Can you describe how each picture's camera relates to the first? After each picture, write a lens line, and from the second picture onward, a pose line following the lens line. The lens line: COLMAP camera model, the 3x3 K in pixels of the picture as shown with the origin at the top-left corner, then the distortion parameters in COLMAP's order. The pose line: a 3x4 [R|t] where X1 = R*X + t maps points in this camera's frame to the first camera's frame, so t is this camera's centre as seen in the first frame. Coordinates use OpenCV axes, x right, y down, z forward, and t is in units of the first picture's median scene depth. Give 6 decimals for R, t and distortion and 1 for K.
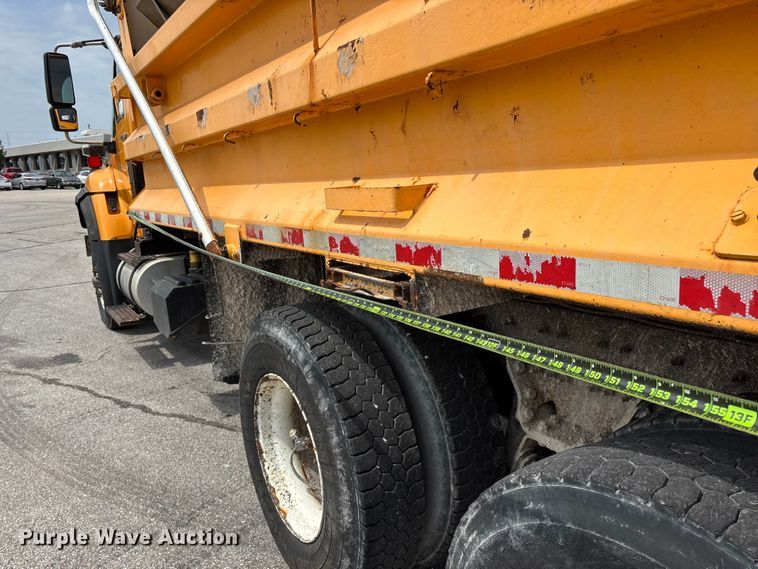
lens RADIAL K [[582.4, 0, 379.0], [0, 582.4, 284.5], [0, 0, 1]] dist [0.035878, -0.025218]
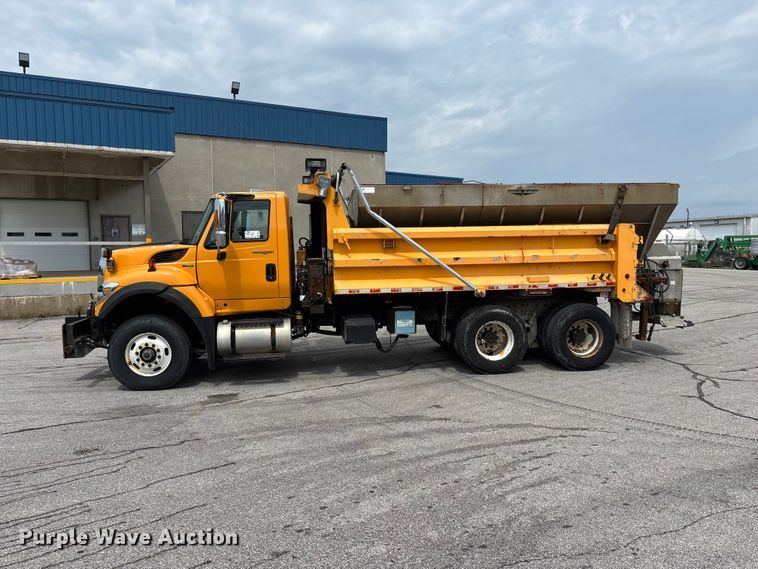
lens RADIAL K [[582.4, 0, 379.0], [0, 582.4, 284.5], [0, 0, 1]] dist [0.035878, -0.025218]
pose [[0.388087, -0.025678, 0.921265, -2.247698], [0.160176, 0.986278, -0.039985, -0.036287], [-0.907597, 0.163082, 0.386875, 0.035919]]
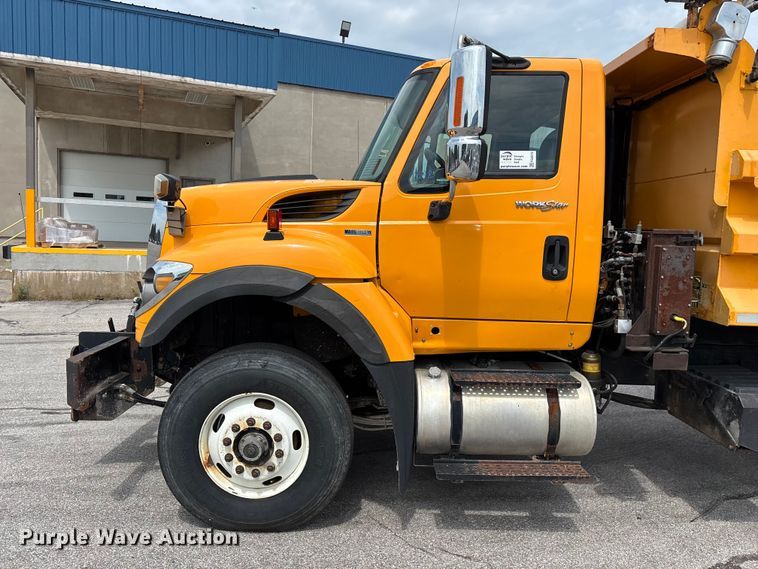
lens RADIAL K [[582.4, 0, 379.0], [0, 582.4, 284.5], [0, 0, 1]] dist [0.035878, -0.025218]
pose [[0.494967, -0.018574, 0.868713, -1.334769], [0.098417, 0.994536, -0.034811, -0.181287], [-0.863320, 0.102727, 0.494090, 0.986322]]
